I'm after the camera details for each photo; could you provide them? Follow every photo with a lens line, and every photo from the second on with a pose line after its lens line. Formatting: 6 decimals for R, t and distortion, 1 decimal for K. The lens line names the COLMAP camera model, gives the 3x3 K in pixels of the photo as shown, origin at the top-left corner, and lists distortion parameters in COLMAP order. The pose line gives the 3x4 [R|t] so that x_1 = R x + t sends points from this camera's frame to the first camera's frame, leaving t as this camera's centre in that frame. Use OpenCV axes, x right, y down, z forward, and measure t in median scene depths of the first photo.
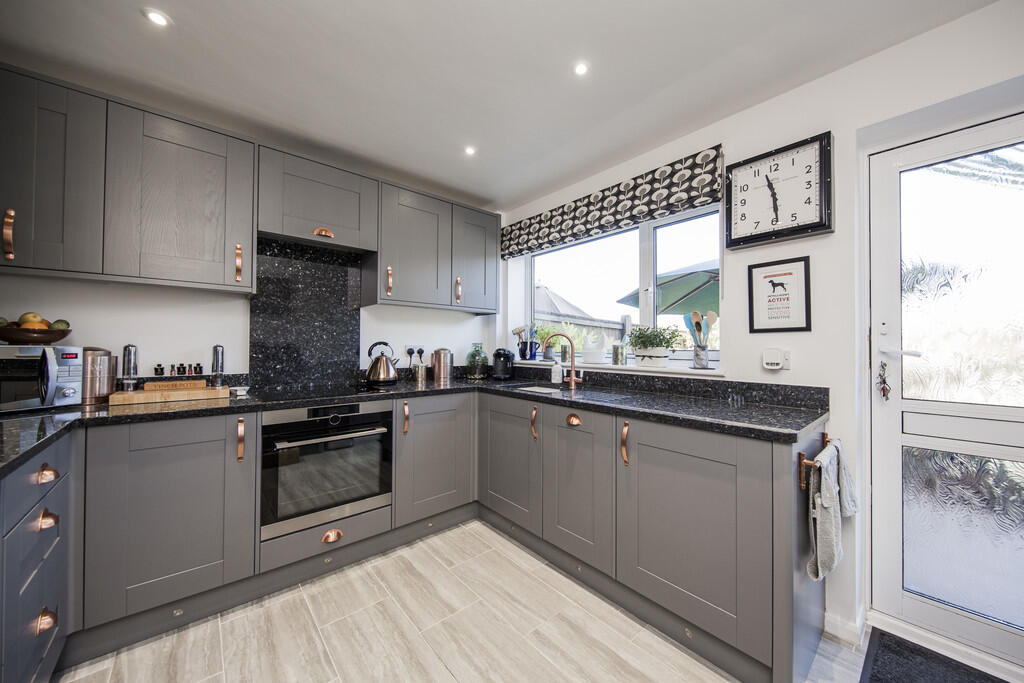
lens RADIAL K [[363.6, 0, 512.0], [0, 363.6, 341.5], [0, 0, 1]] dist [-0.000357, -0.000049]
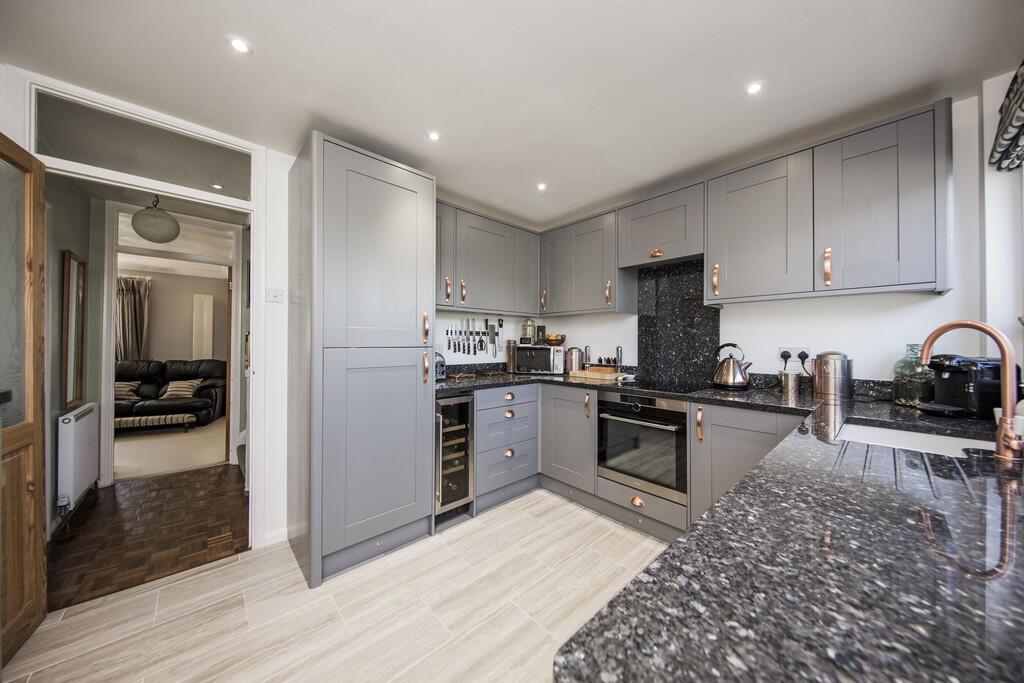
lens RADIAL K [[342.6, 0, 546.1], [0, 342.6, 343.0], [0, 0, 1]] dist [0.000437, 0.000017]
pose [[0.072346, -0.005836, -0.997362, 0.582030], [0.005168, 0.999972, -0.005476, 0.002522], [0.997366, -0.004758, 0.072374, 0.550319]]
